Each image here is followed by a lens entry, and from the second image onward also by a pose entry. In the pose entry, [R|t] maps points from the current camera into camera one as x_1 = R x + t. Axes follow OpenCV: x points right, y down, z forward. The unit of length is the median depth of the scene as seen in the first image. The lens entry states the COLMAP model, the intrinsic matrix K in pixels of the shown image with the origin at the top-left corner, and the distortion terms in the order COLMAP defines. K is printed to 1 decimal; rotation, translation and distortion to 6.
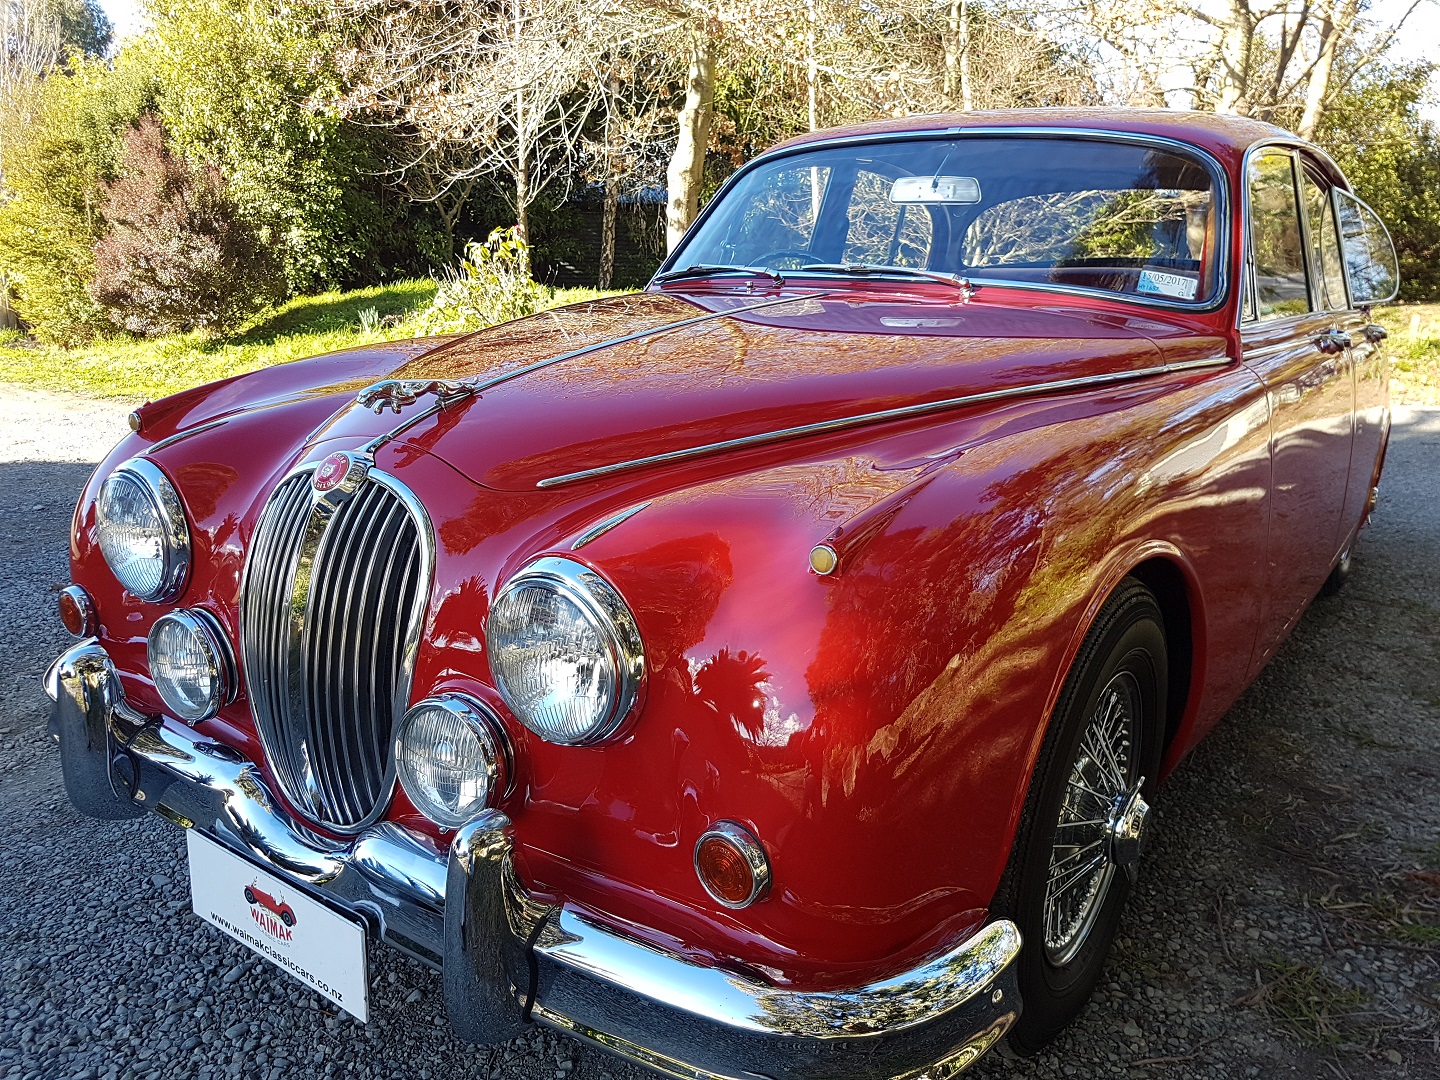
lens RADIAL K [[1085.9, 0, 720.0], [0, 1085.9, 540.0], [0, 0, 1]] dist [0.046933, -0.085577]
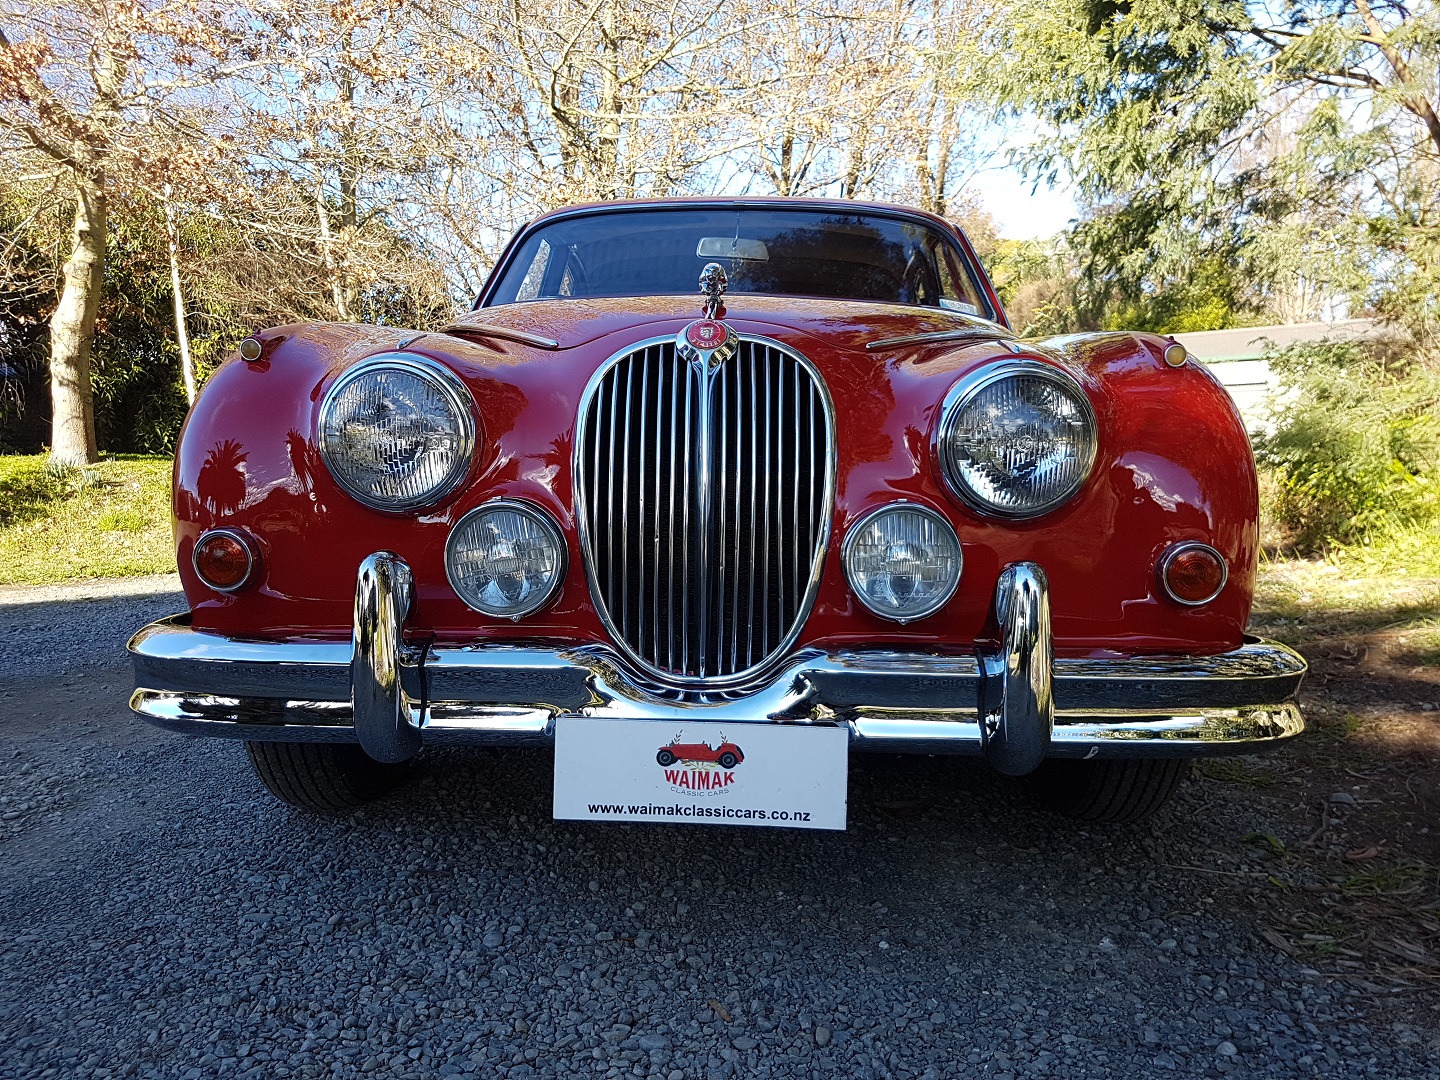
lens RADIAL K [[1112.2, 0, 693.4], [0, 1112.2, 534.5], [0, 0, 1]] dist [0.042609, -0.065916]
pose [[0.849949, -0.055980, 0.523883, -0.599977], [0.146729, 0.980151, -0.133319, 0.174491], [-0.506021, 0.190184, 0.841292, 0.076111]]
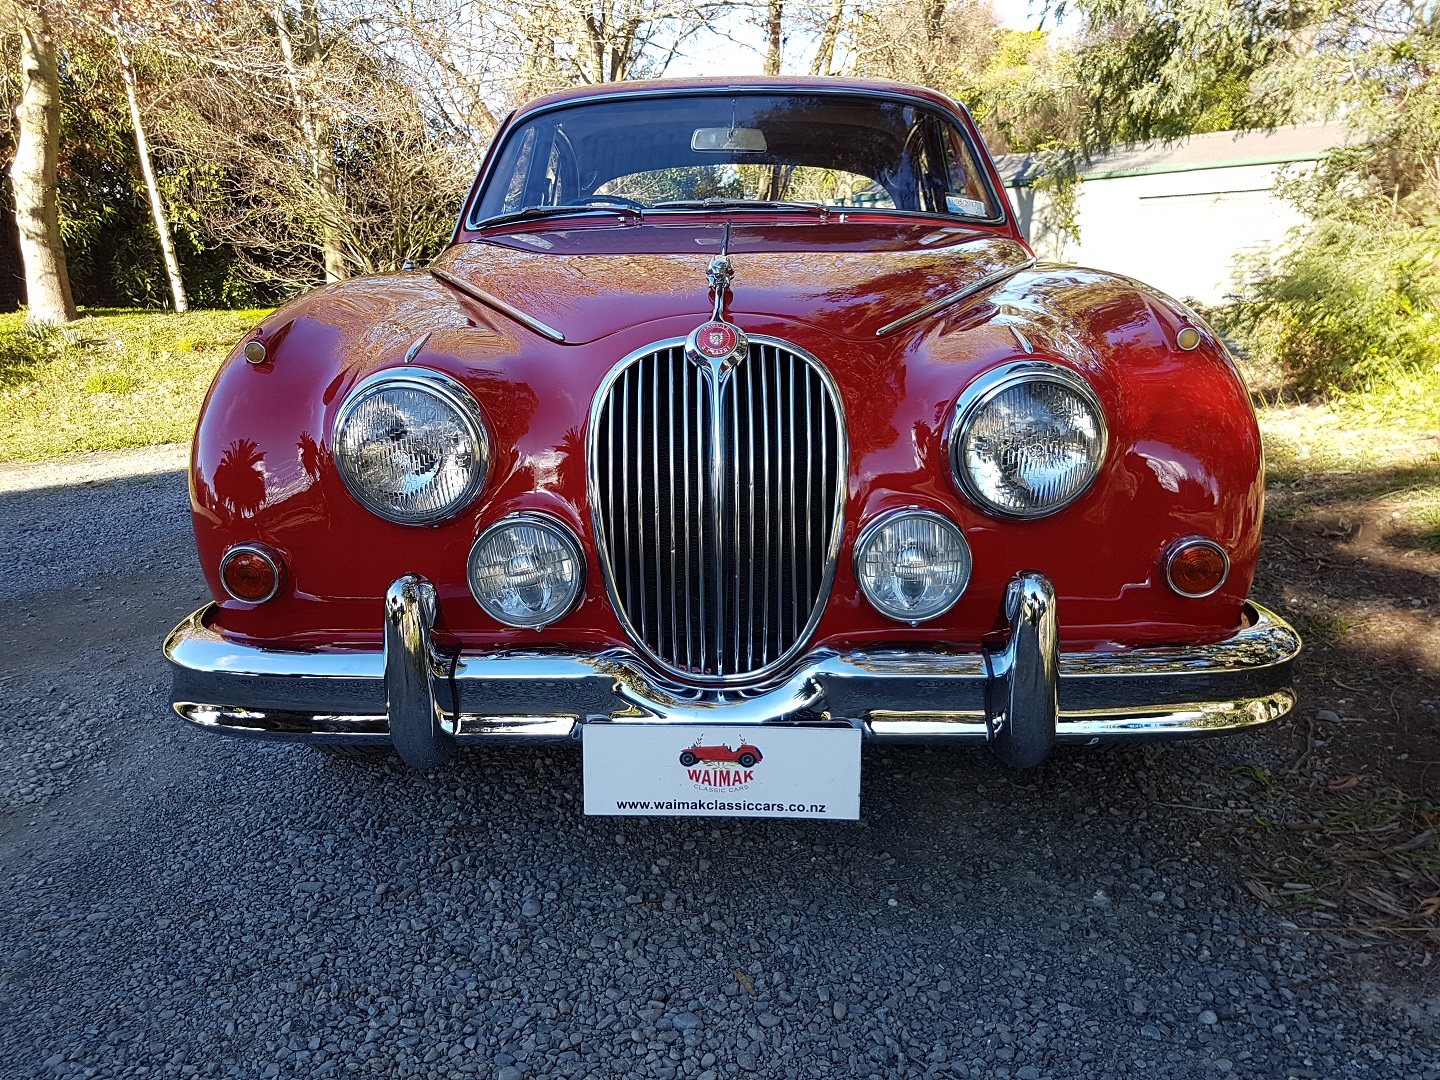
lens RADIAL K [[1109.3, 0, 688.0], [0, 1109.3, 541.2], [0, 0, 1]] dist [0.072169, -0.115968]
pose [[0.846736, -0.163336, 0.506320, -0.606115], [0.173596, 0.984439, 0.027264, 0.062543], [-0.502894, 0.064810, 0.861915, 0.055877]]
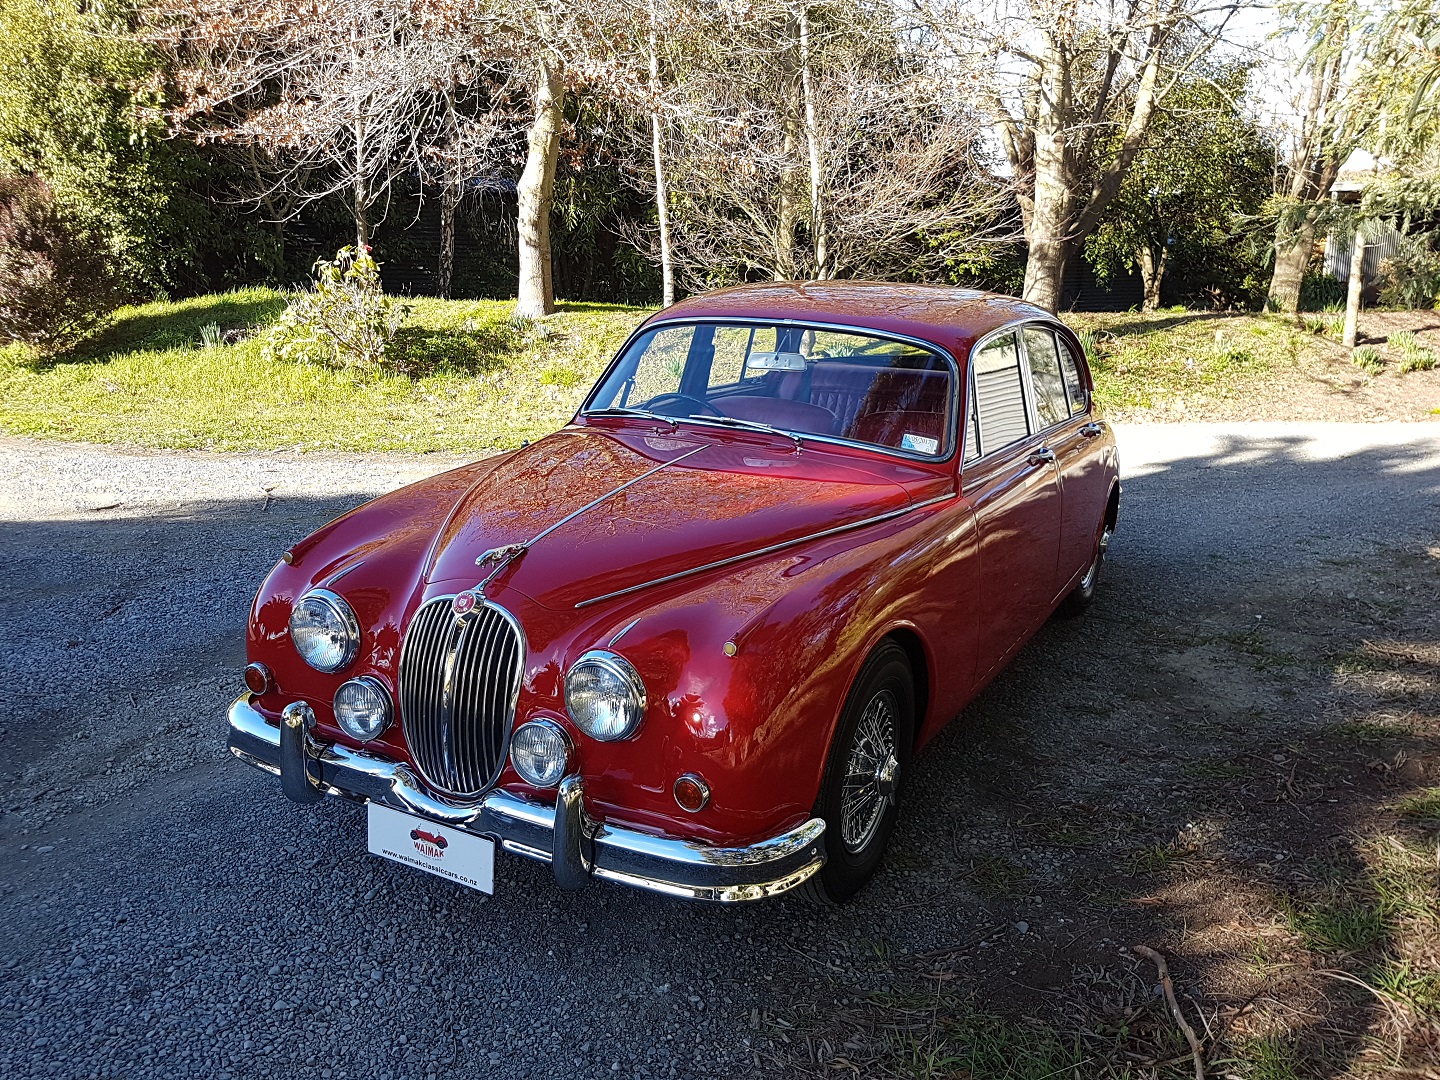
lens RADIAL K [[1152.2, 0, 702.6], [0, 1152.2, 535.5], [0, 0, 1]] dist [0.181474, -0.326537]
pose [[0.992237, -0.022123, 0.122375, -0.119347], [0.021915, 0.999755, 0.003045, -0.109878], [-0.122413, -0.000339, 0.992479, -0.648538]]
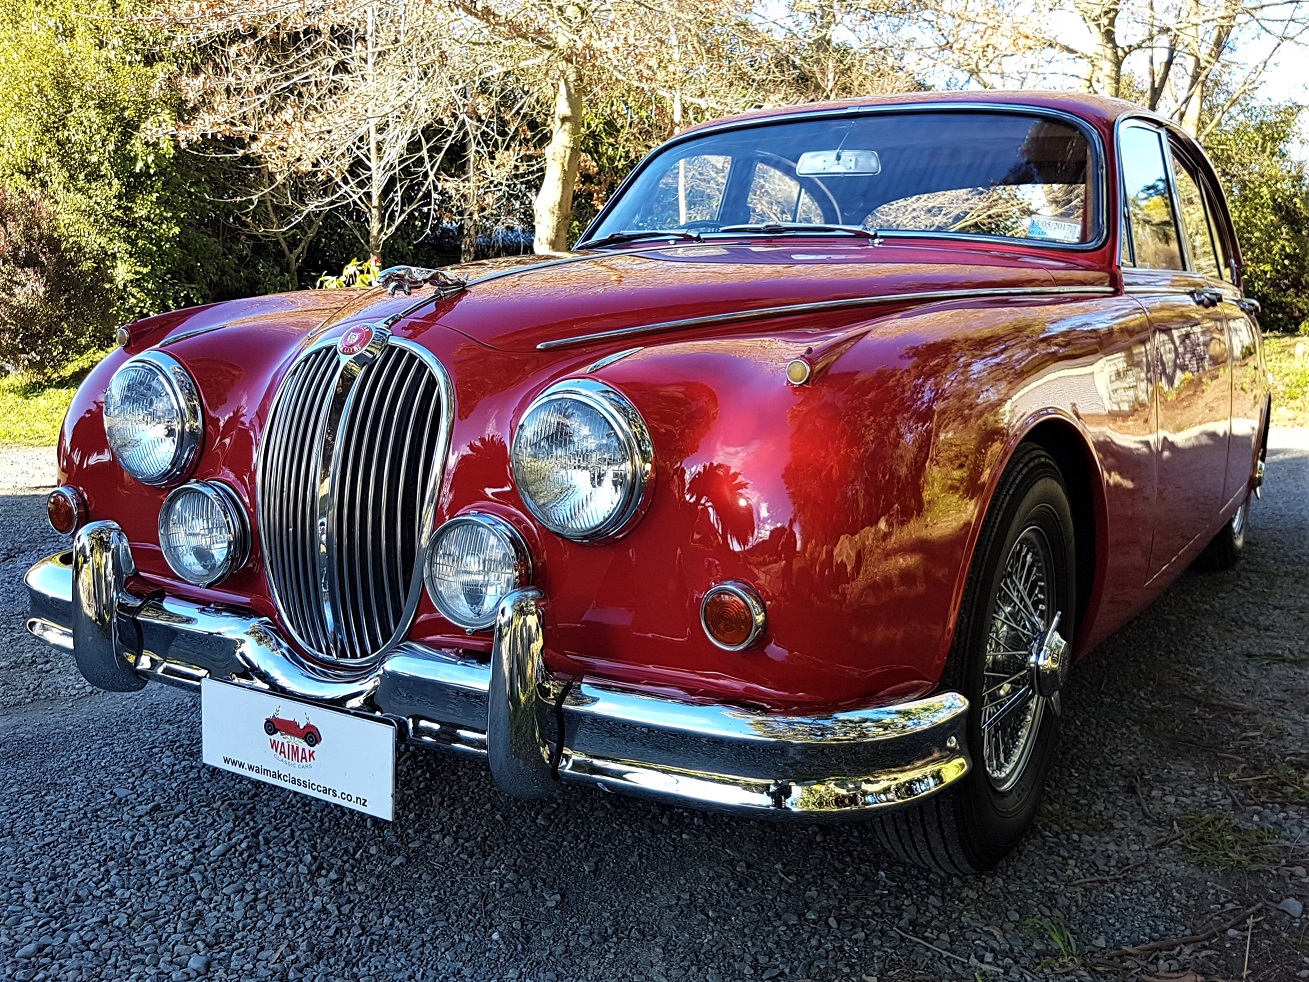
lens RADIAL K [[1184.5, 0, 668.4], [0, 1184.5, 484.6], [0, 0, 1]] dist [0.143198, -0.274373]
pose [[0.997145, -0.017126, 0.073547, -0.077565], [0.024982, 0.993917, -0.107262, 0.146077], [-0.071263, 0.108793, 0.991507, -0.159588]]
